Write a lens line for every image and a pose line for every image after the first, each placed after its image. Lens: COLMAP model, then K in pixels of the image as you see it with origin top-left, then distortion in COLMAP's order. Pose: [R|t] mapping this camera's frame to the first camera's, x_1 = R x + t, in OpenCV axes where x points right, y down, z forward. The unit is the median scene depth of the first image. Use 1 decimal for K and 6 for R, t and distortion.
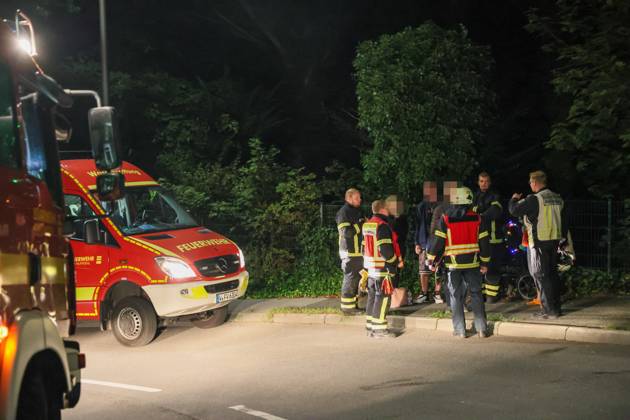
lens RADIAL K [[1083.0, 0, 299.0], [0, 1083.0, 210.4], [0, 0, 1]] dist [0.165886, 0.124043]
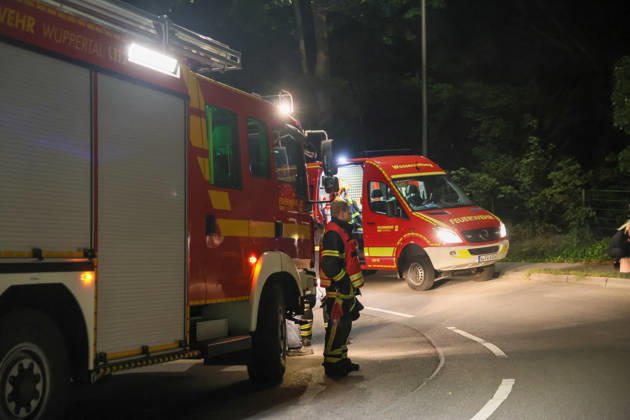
lens RADIAL K [[1083.0, 0, 299.0], [0, 1083.0, 210.4], [0, 0, 1]] dist [0.165886, 0.124043]
pose [[0.919773, 0.018072, -0.392034, 0.236777], [-0.007978, 0.999594, 0.027362, -0.014324], [0.392369, -0.022039, 0.919544, -0.321795]]
